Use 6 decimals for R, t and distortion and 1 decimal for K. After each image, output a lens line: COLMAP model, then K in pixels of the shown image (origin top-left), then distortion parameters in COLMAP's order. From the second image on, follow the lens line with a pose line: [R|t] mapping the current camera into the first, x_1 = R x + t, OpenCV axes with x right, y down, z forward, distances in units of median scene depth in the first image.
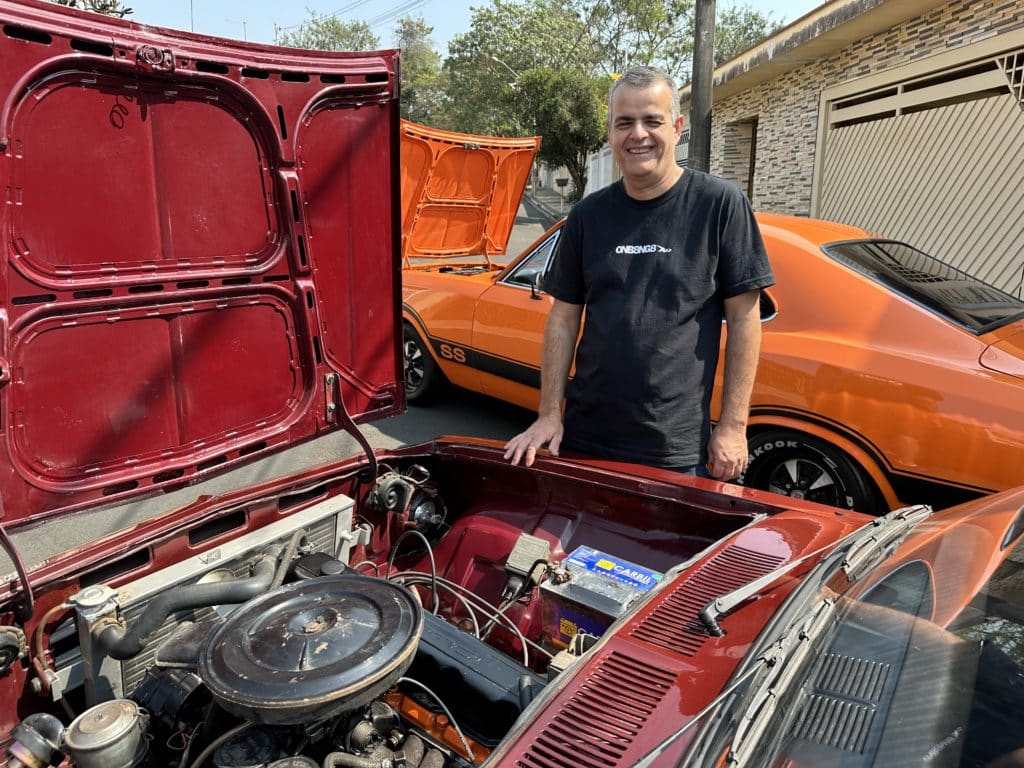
lens RADIAL K [[731.4, 0, 512.0], [0, 731.4, 384.0], [0, 0, 1]] dist [0.029776, -0.026306]
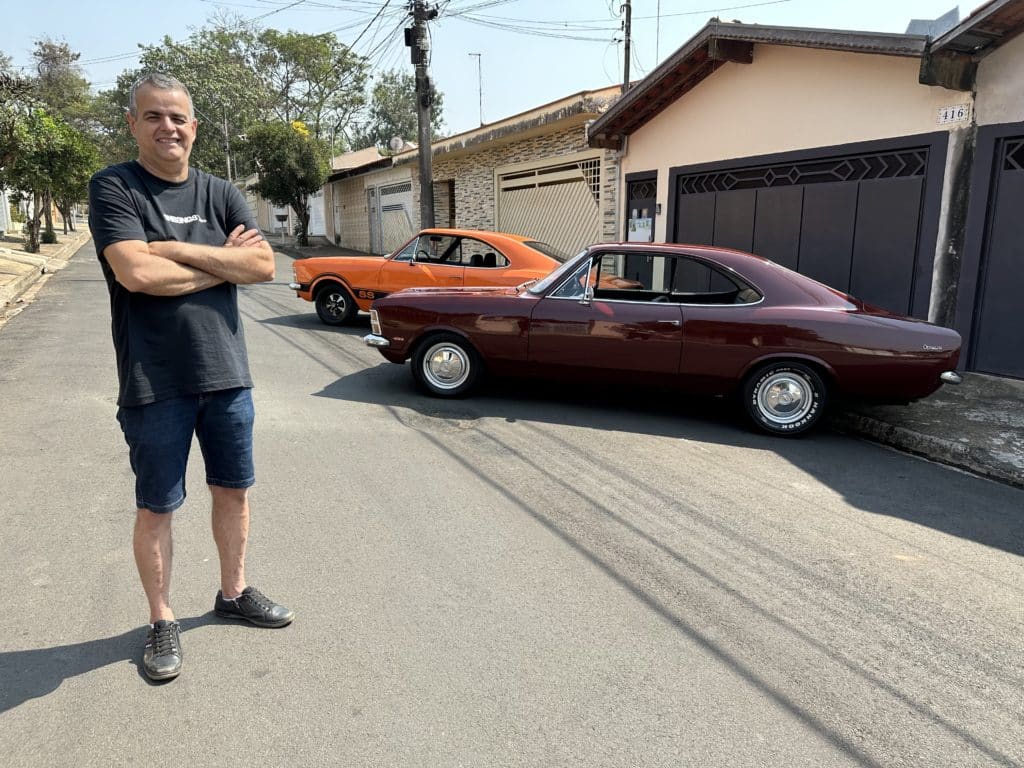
lens RADIAL K [[737.3, 0, 512.0], [0, 737.3, 384.0], [0, 0, 1]] dist [0.095561, -0.105795]
pose [[0.907125, -0.072589, 0.414553, -0.265365], [0.095673, 0.994792, -0.035161, 0.145174], [-0.409842, 0.071557, 0.909346, -0.491888]]
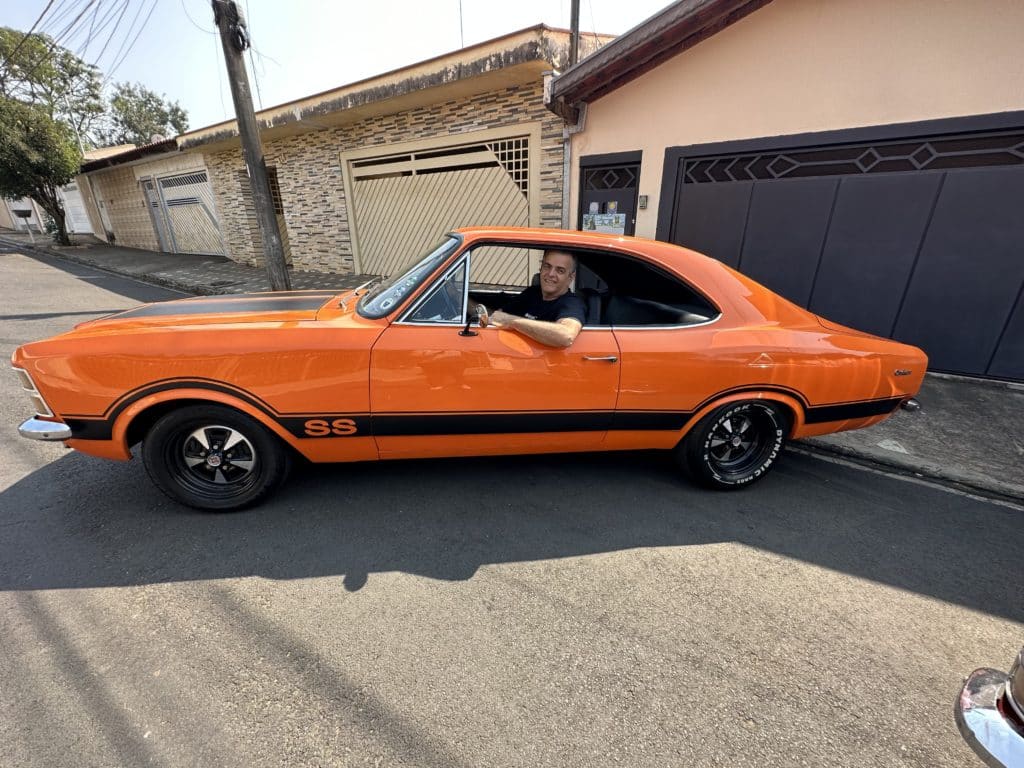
lens RADIAL K [[411.1, 0, 515.0], [0, 411.1, 383.1], [0, 0, 1]] dist [-0.001916, 0.000431]
pose [[0.569204, -0.278934, 0.773436, -0.123593], [0.200242, 0.959400, 0.198634, -0.056680], [-0.797439, 0.041811, 0.601949, 0.259605]]
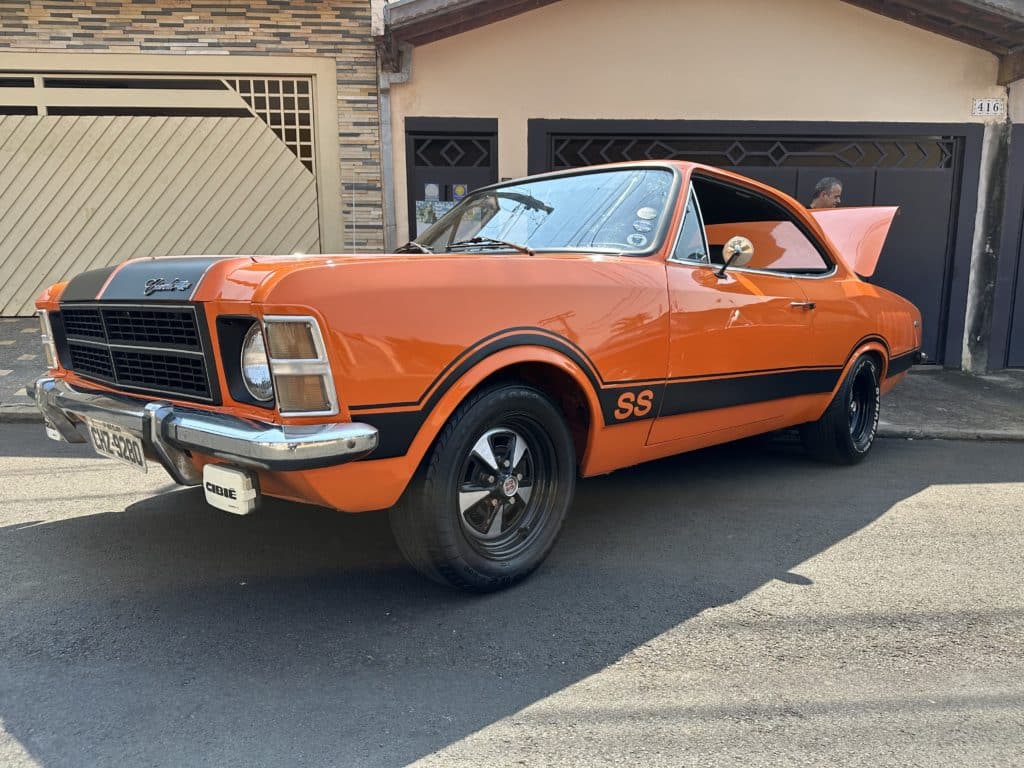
lens RADIAL K [[726.7, 0, 512.9], [0, 726.7, 392.1], [0, 0, 1]] dist [0.018896, -0.018700]
pose [[-0.038535, -0.160813, 0.986232, -0.251385], [0.248411, 0.954440, 0.165335, -0.068878], [-0.967888, 0.251362, 0.003168, 0.470911]]
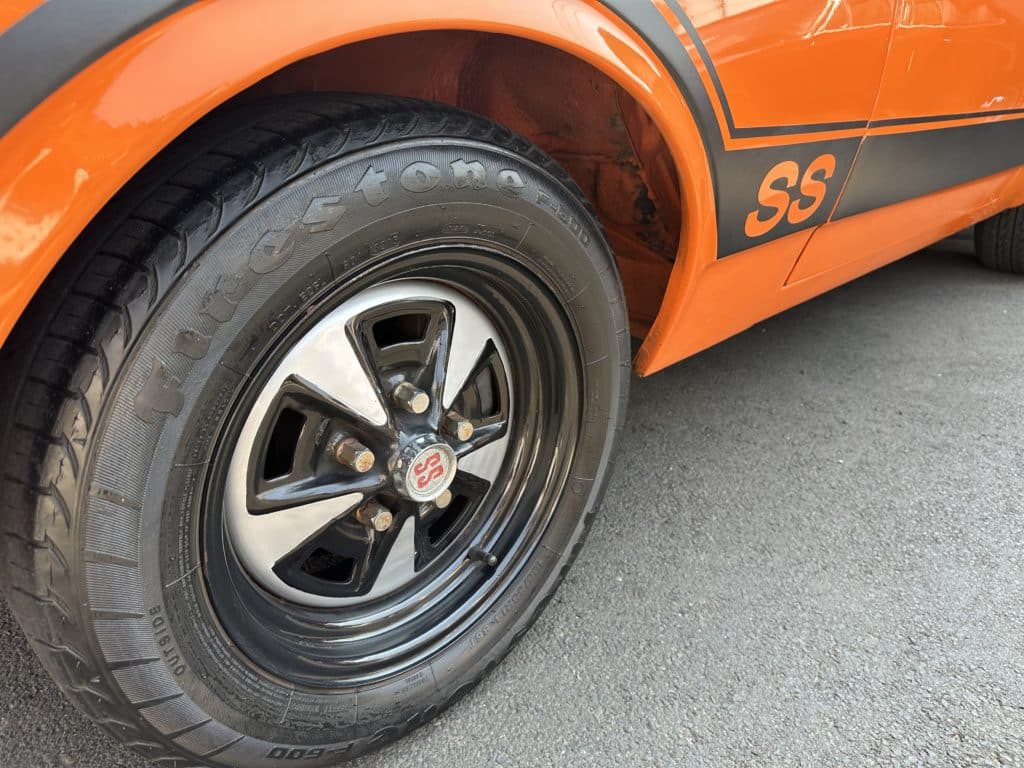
lens RADIAL K [[731.4, 0, 512.0], [0, 731.4, 384.0], [0, 0, 1]] dist [0.029776, -0.026306]
pose [[-0.003631, -0.455244, 0.890359, -0.118749], [0.246939, 0.862383, 0.441947, -0.045765], [-0.969024, 0.221469, 0.109286, 0.463505]]
